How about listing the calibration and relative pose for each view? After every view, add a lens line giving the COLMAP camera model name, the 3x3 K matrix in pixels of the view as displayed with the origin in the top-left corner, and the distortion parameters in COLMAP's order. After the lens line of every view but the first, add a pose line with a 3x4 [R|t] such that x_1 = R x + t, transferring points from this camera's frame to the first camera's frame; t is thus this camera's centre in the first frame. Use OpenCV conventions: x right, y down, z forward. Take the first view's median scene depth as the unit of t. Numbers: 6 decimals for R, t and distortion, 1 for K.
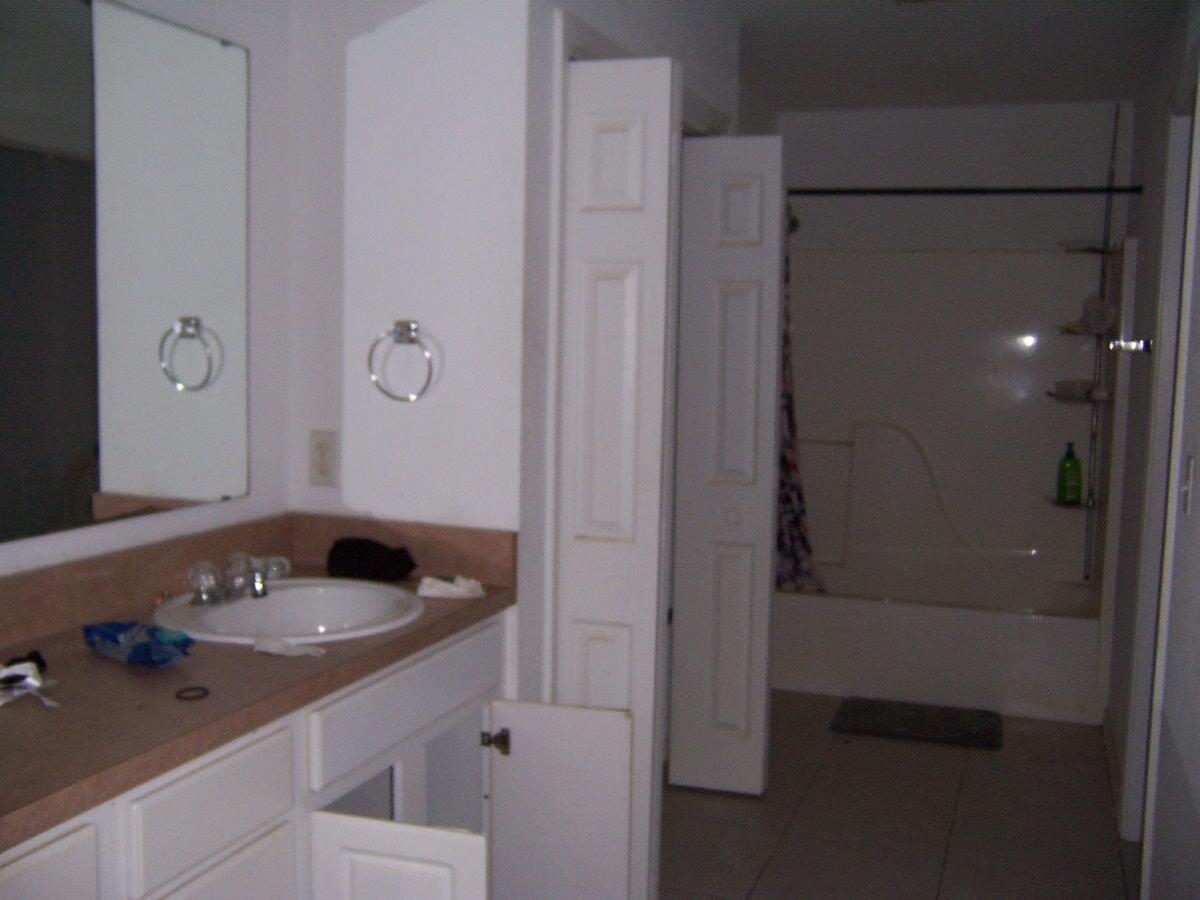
lens RADIAL K [[1197.7, 0, 600.0], [0, 1197.7, 450.0], [0, 0, 1]] dist [-0.135834, 0.234584]
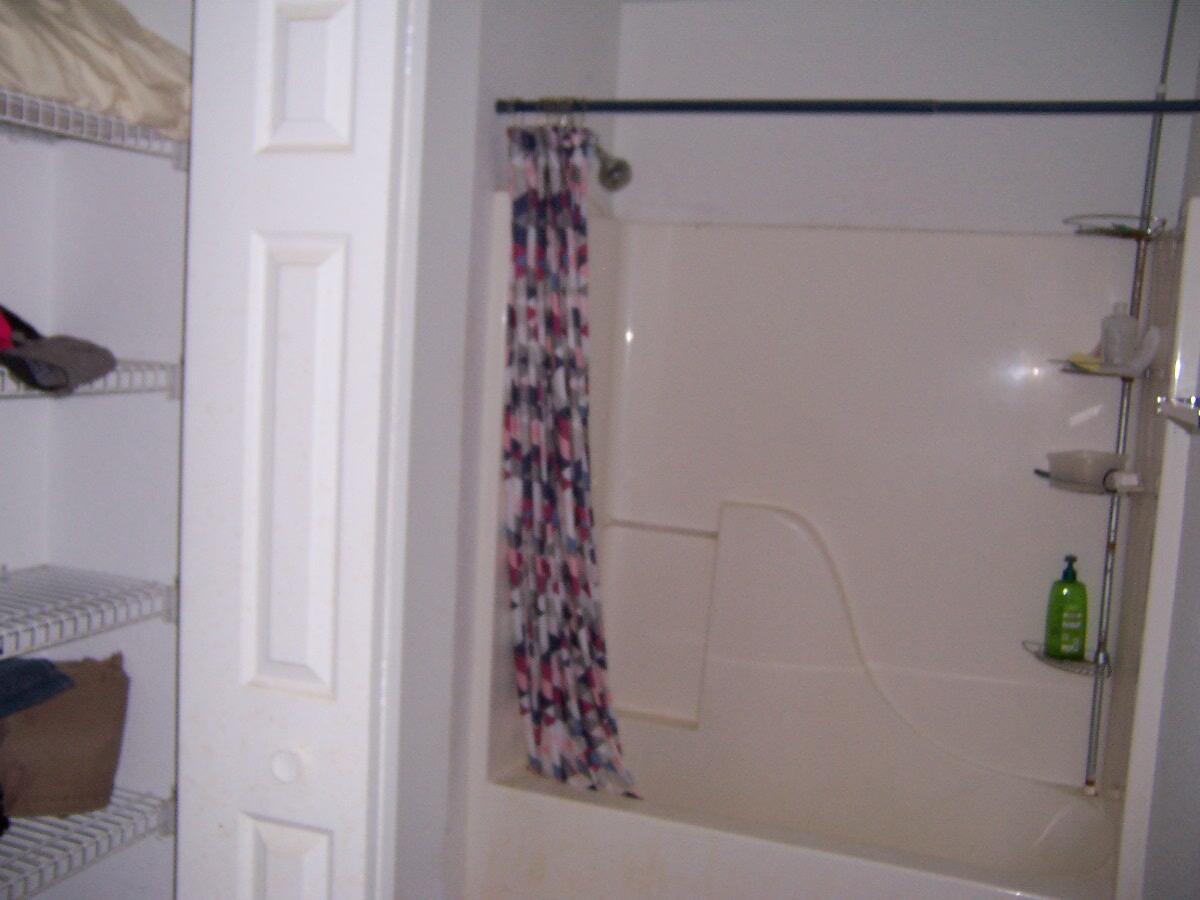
lens RADIAL K [[1197.7, 0, 600.0], [0, 1197.7, 450.0], [0, 0, 1]] dist [-0.135834, 0.234584]
pose [[0.999124, 0.038169, -0.017172, 0.362874], [-0.038204, 0.999268, -0.001719, -0.105957], [0.017094, 0.002374, 0.999851, 0.858288]]
